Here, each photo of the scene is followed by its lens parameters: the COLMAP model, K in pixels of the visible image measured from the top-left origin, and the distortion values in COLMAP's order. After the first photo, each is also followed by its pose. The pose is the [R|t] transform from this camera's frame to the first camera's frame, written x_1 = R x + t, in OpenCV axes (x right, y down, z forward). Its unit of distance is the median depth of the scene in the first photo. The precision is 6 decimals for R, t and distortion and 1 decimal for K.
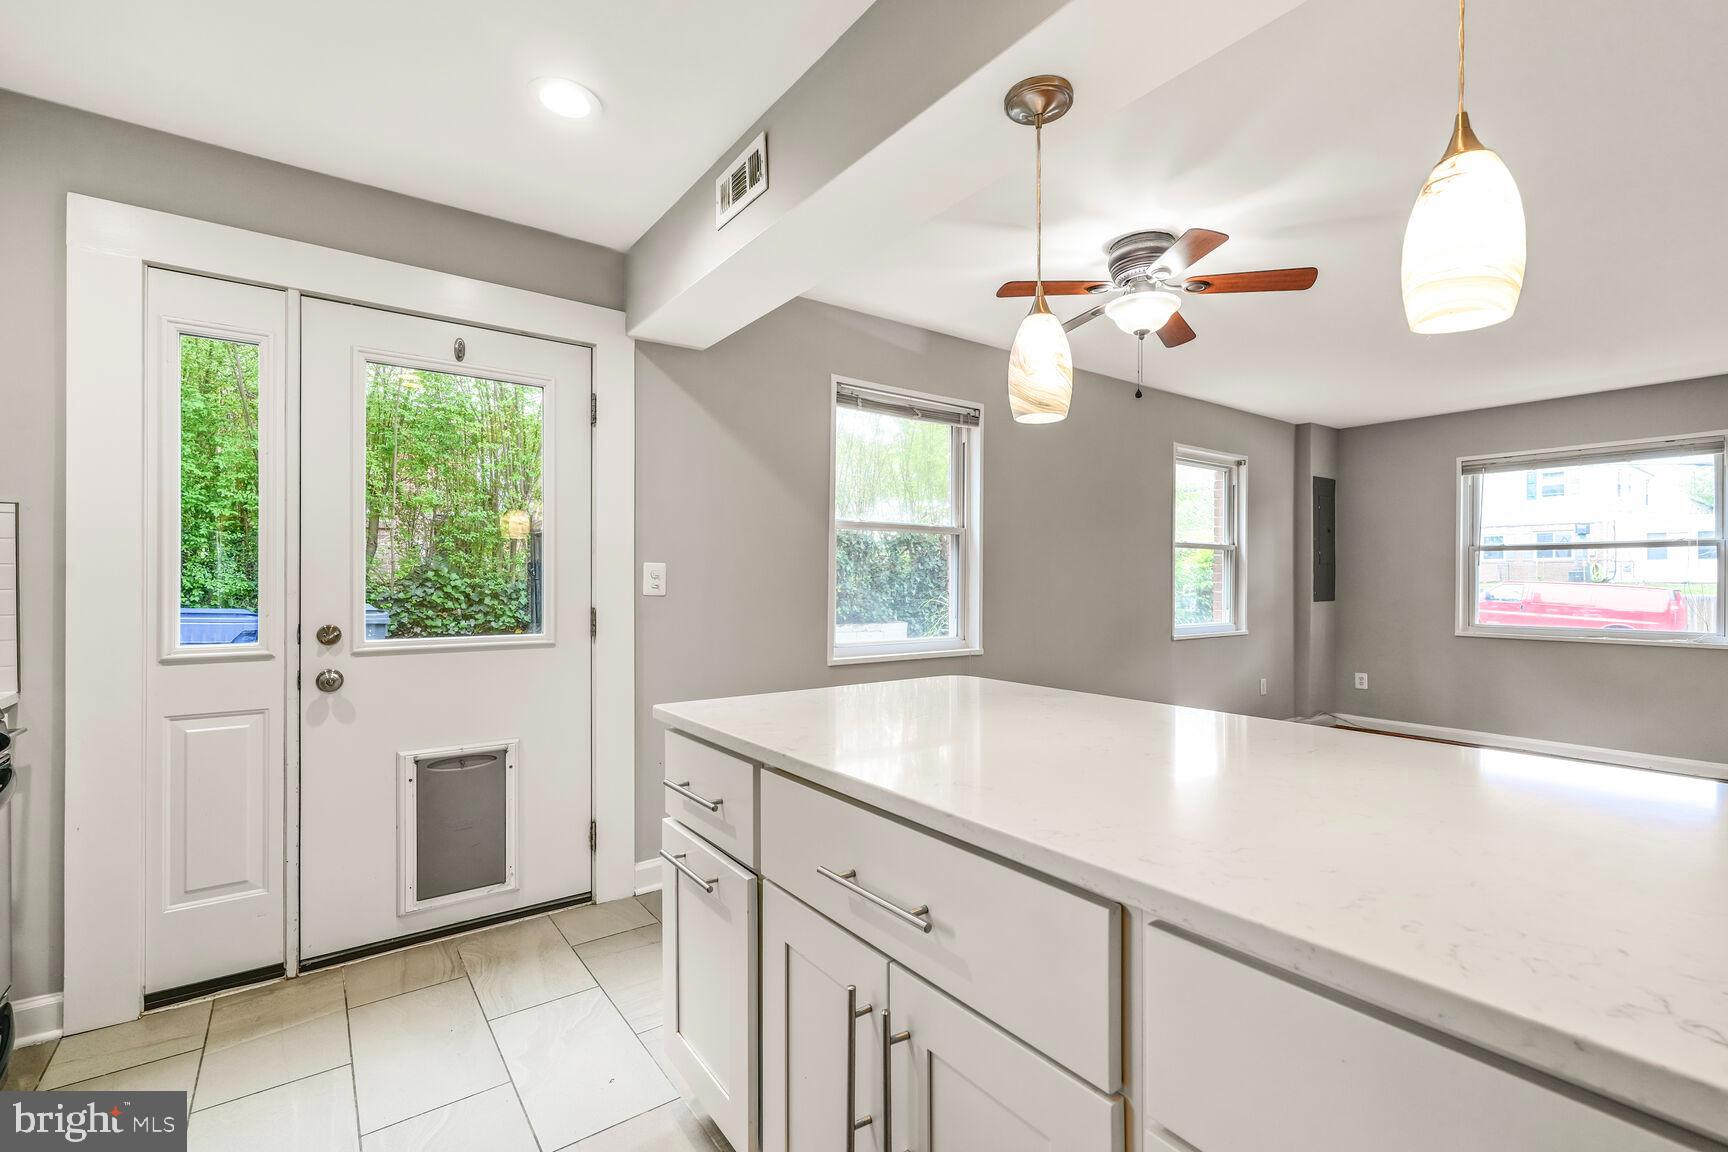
lens RADIAL K [[759.3, 0, 873.2], [0, 759.3, 578.6], [0, 0, 1]] dist [-0.002722, 0.001266]
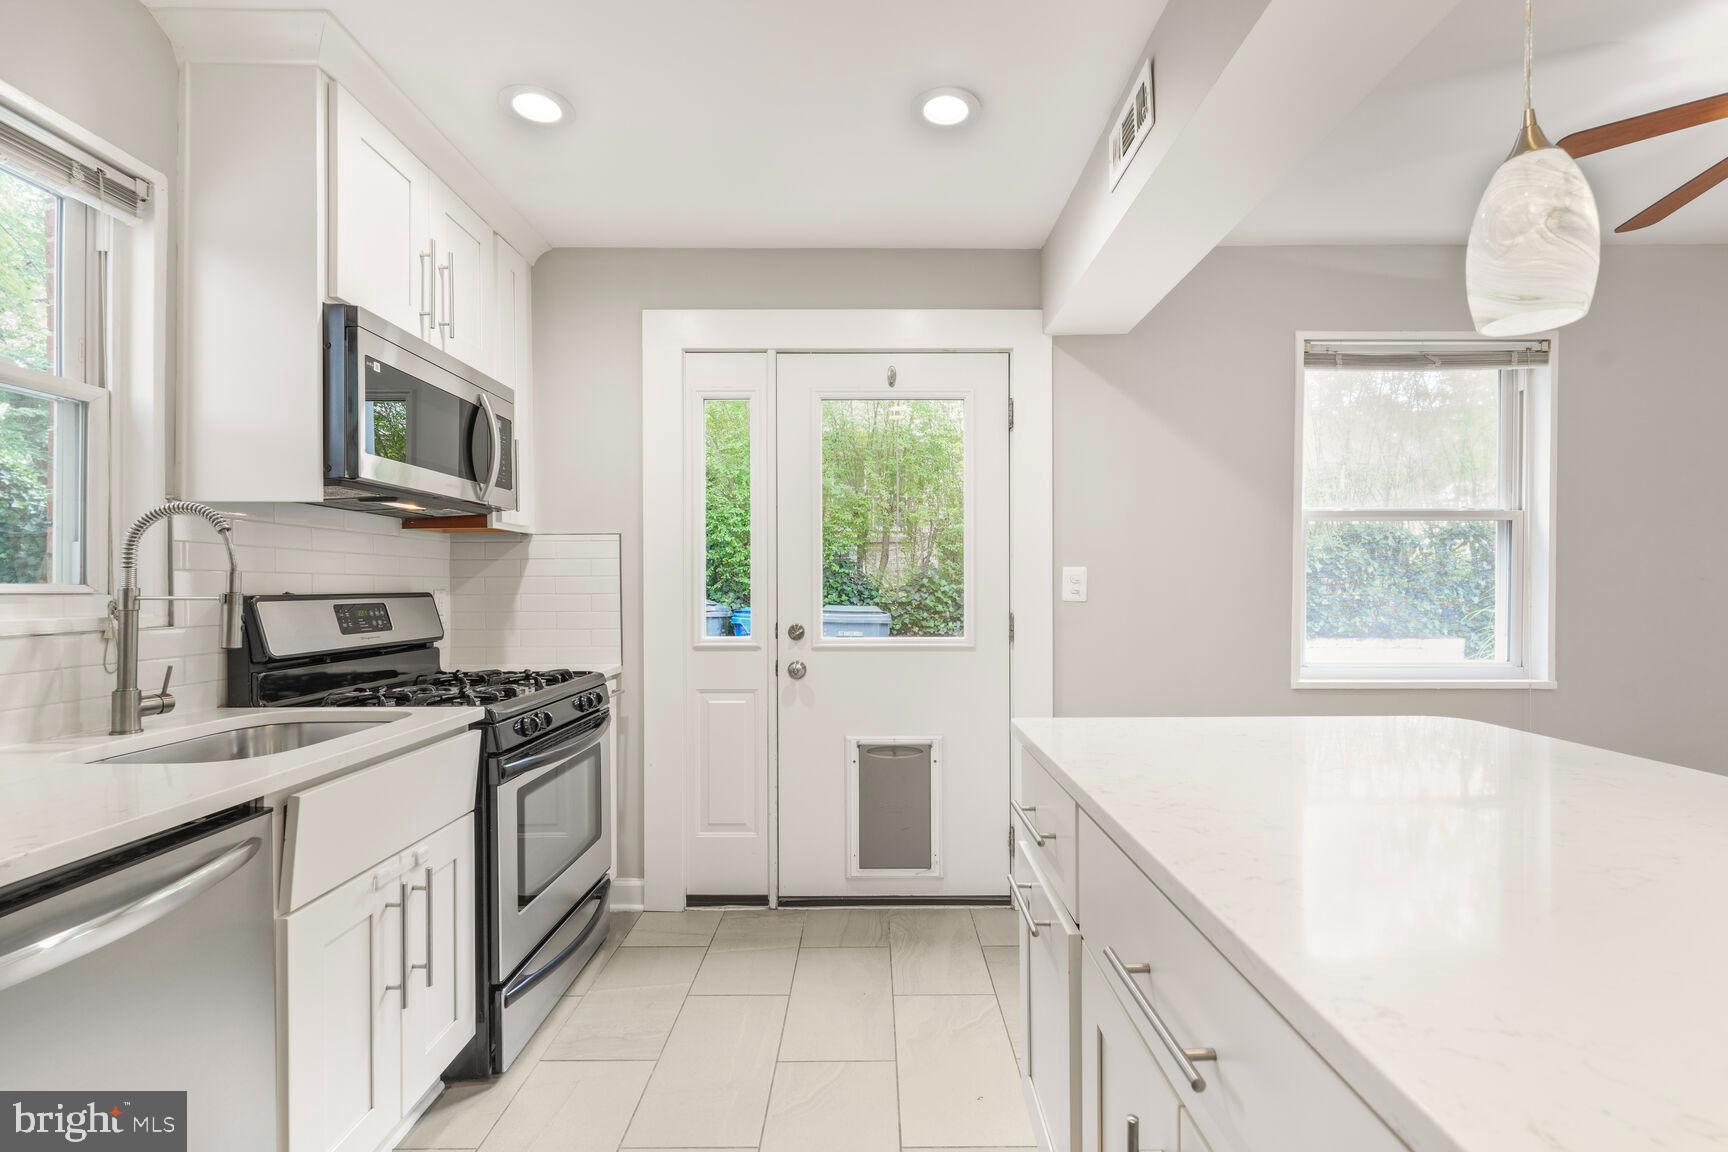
lens RADIAL K [[759.3, 0, 872.9], [0, 759.3, 590.9], [0, 0, 1]] dist [-0.002722, 0.001266]
pose [[0.802495, -0.000254, -0.596659, 0.087042], [0.005648, 0.999958, 0.007172, 0.001144], [0.596632, -0.009126, 0.802463, 0.095827]]
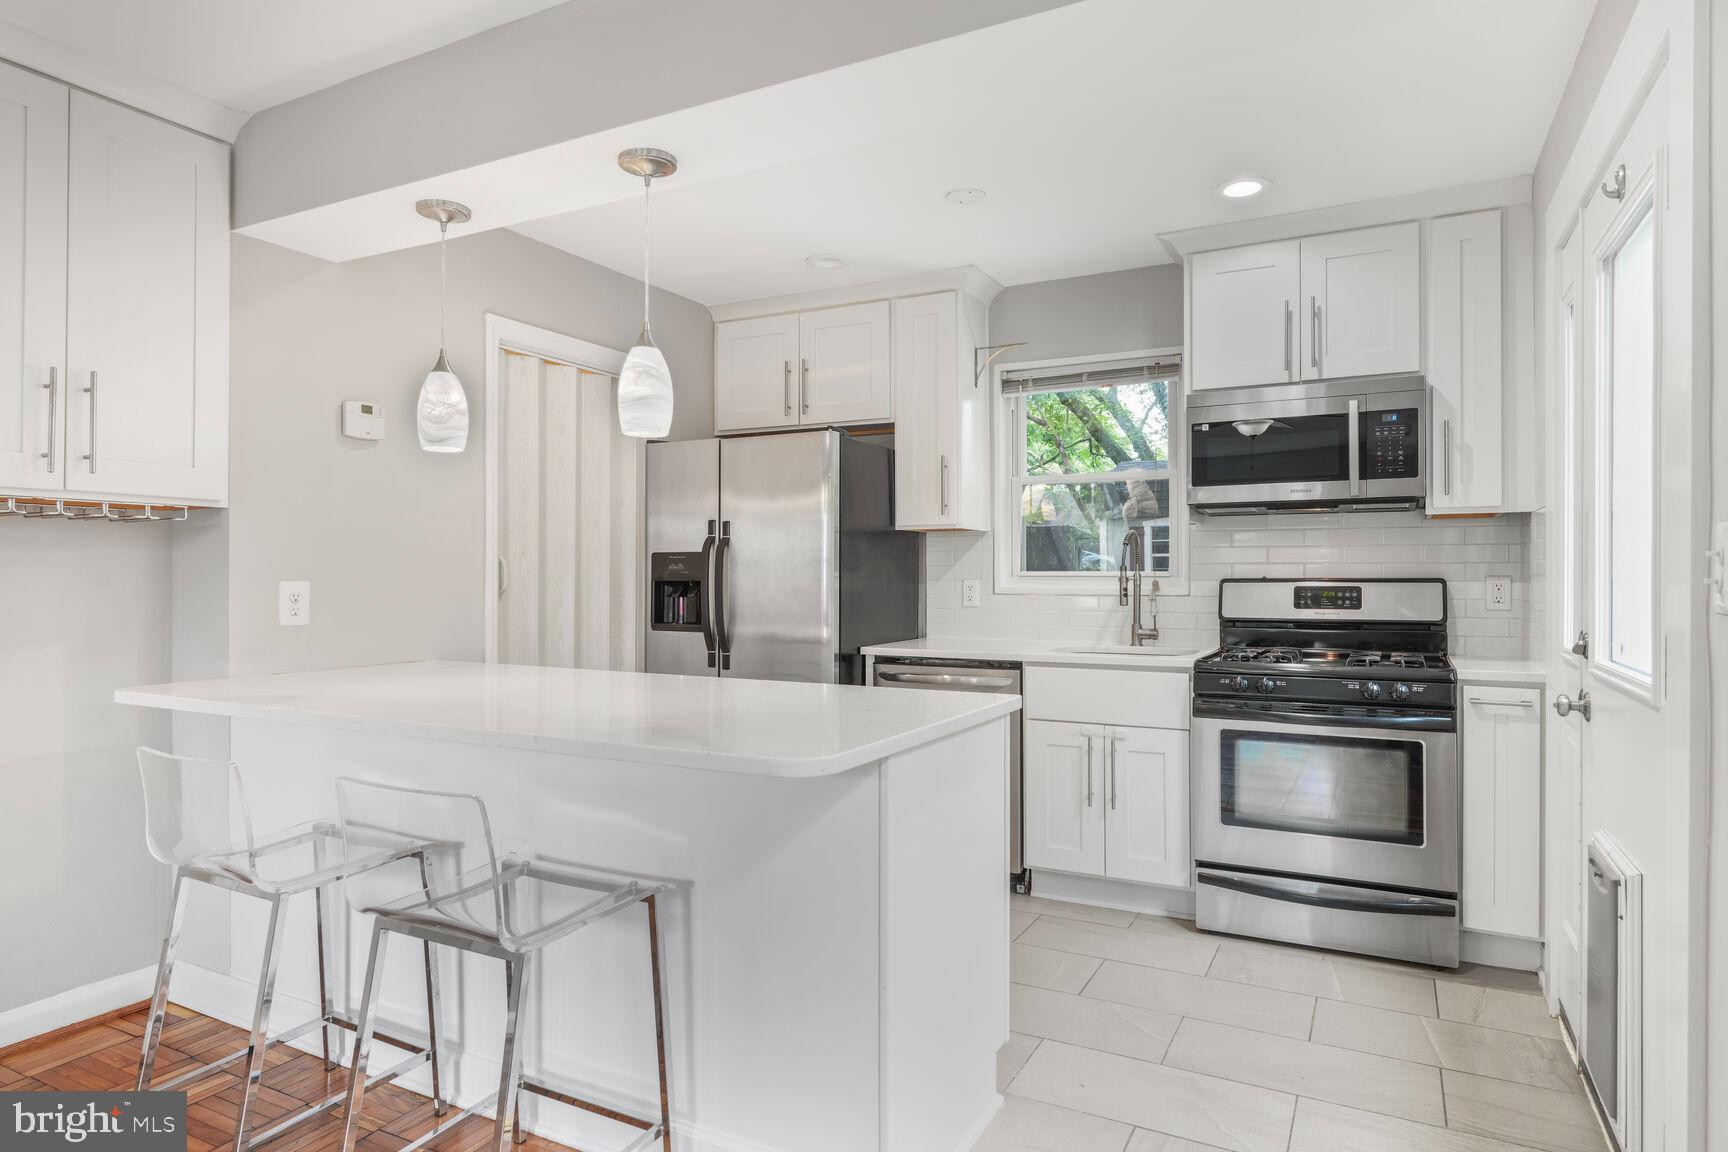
lens RADIAL K [[1002.8, 0, 872.7], [0, 1002.8, 575.4], [0, 0, 1]] dist [-0.004896, -0.000020]
pose [[-0.904996, 0.003471, -0.425407, 0.306216], [0.003278, 0.999994, 0.001187, -0.001076], [0.425408, -0.000320, -0.905001, 1.419561]]
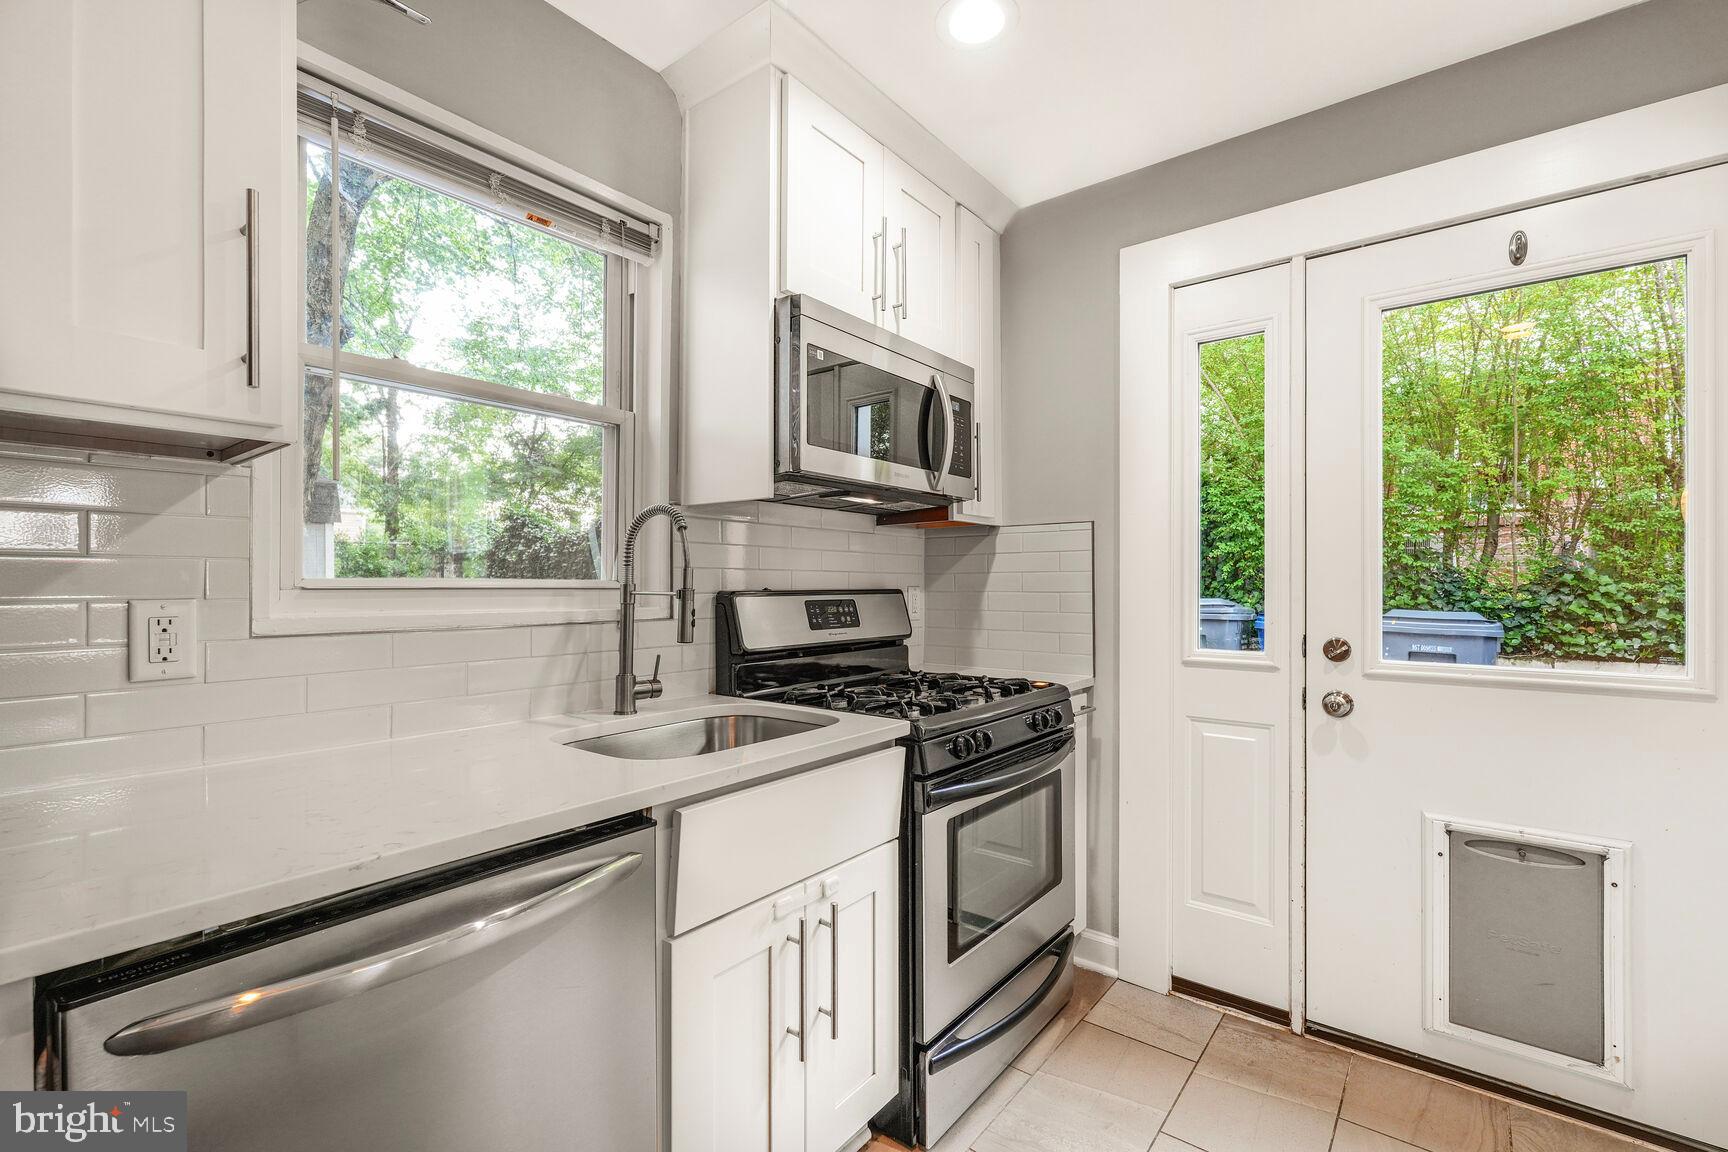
lens RADIAL K [[759.3, 0, 862.6], [0, 759.3, 583.3], [0, 0, 1]] dist [-0.002722, 0.001266]
pose [[0.255748, -0.002700, -0.966740, -0.034315], [0.002223, 0.999995, -0.002205, 0.001317], [0.966741, -0.001586, 0.255752, 0.246485]]
